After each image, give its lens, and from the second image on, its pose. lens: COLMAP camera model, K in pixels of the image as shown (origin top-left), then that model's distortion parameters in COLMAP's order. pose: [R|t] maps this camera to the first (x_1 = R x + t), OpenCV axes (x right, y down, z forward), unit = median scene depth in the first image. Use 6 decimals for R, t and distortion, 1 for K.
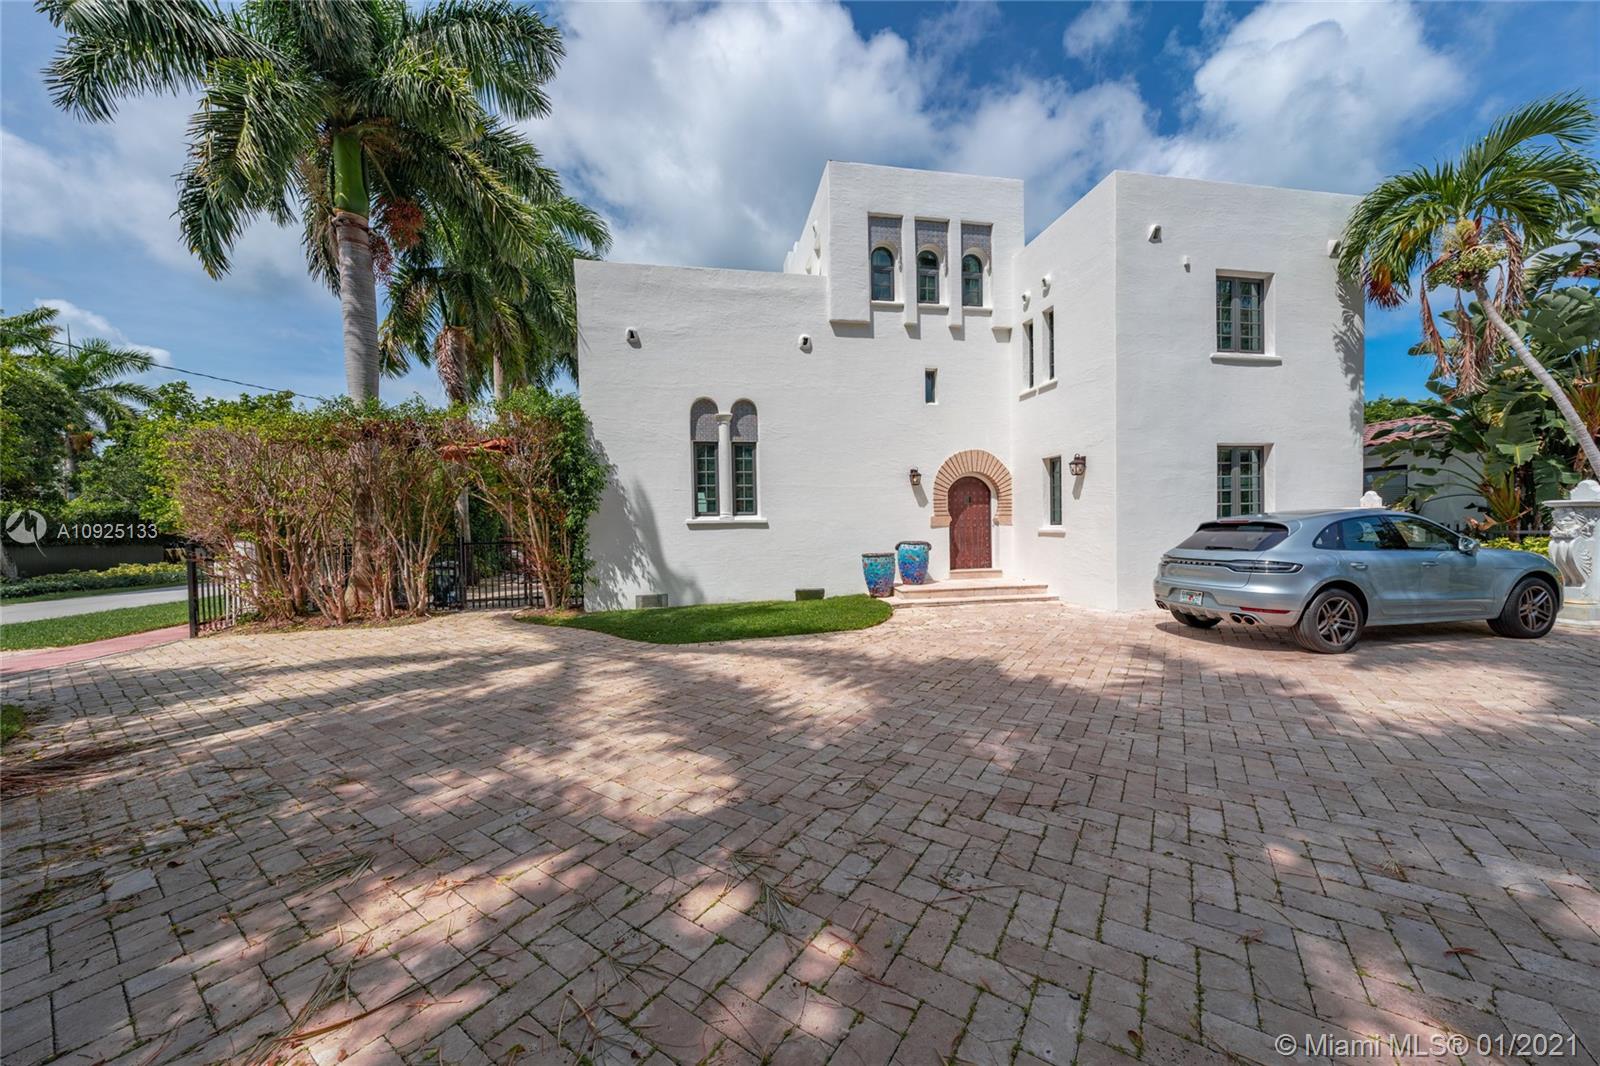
lens RADIAL K [[574.4, 0, 801.9], [0, 574.4, 535.0], [0, 0, 1]] dist [-0.001058, -0.000079]
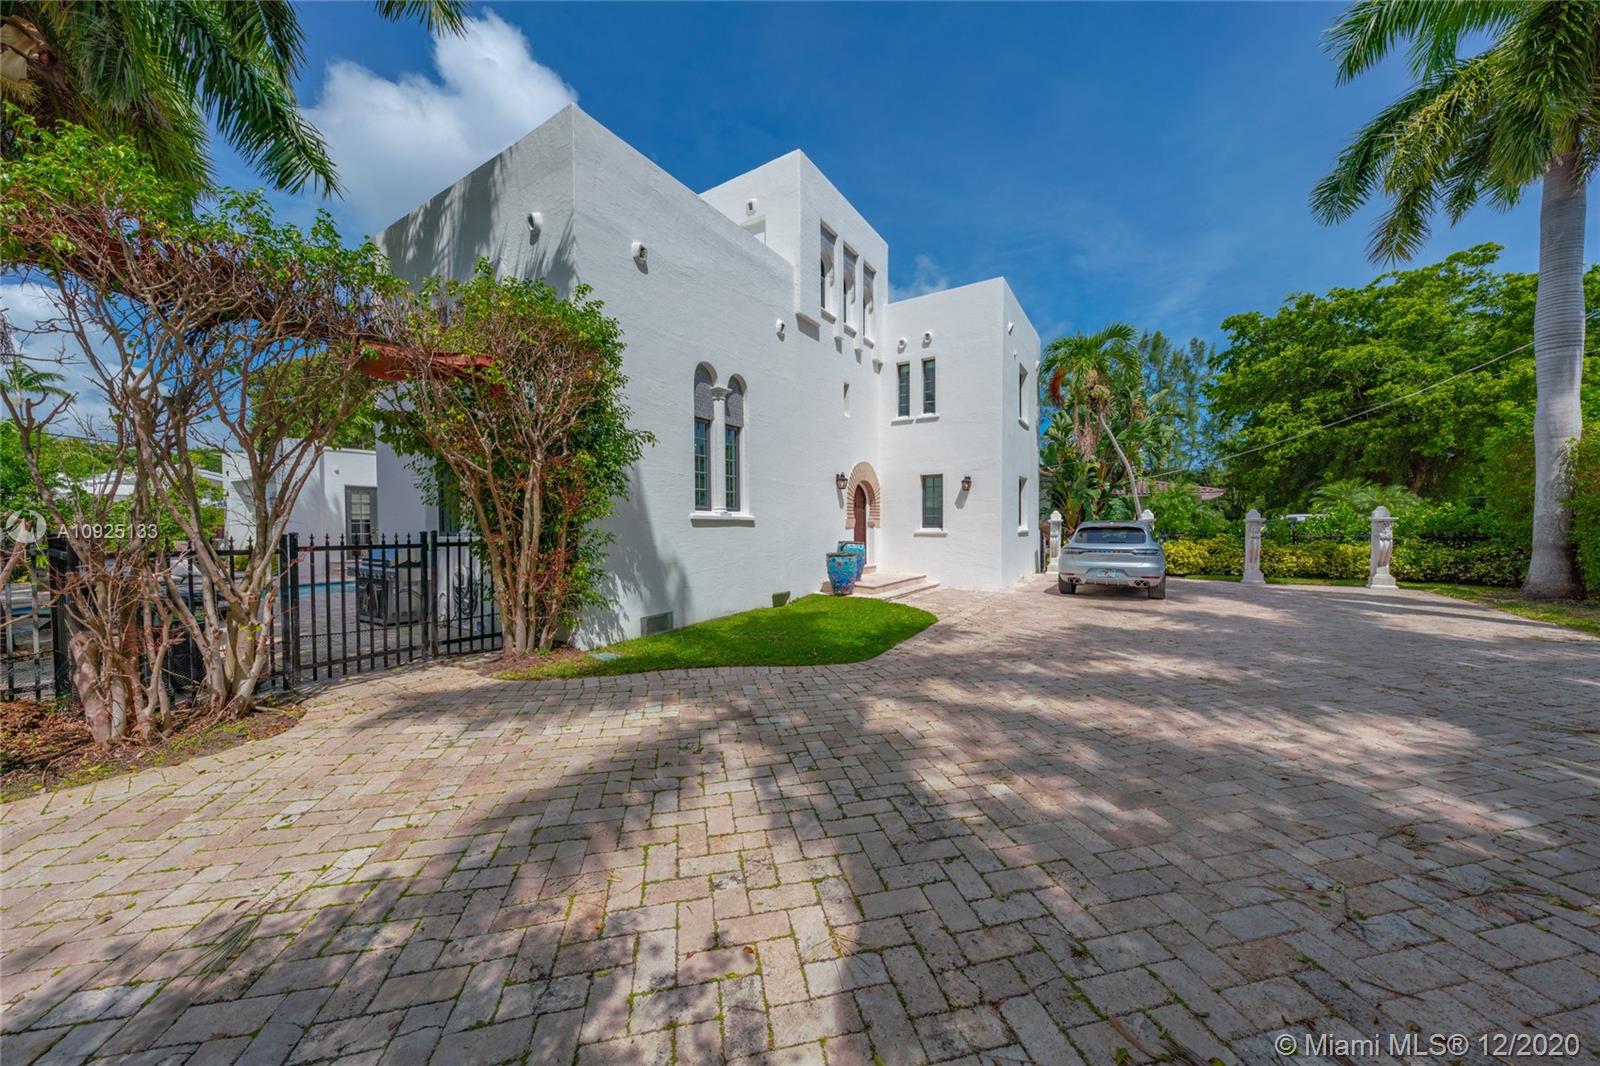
lens RADIAL K [[555.5, 0, 804.4], [0, 555.5, 534.0], [0, 0, 1]] dist [-0.002766, -0.000055]
pose [[0.662706, 0.007405, 0.748843, -0.648568], [0.001973, 0.999930, -0.011634, 0.009543], [-0.748877, 0.009188, 0.662645, 0.380503]]
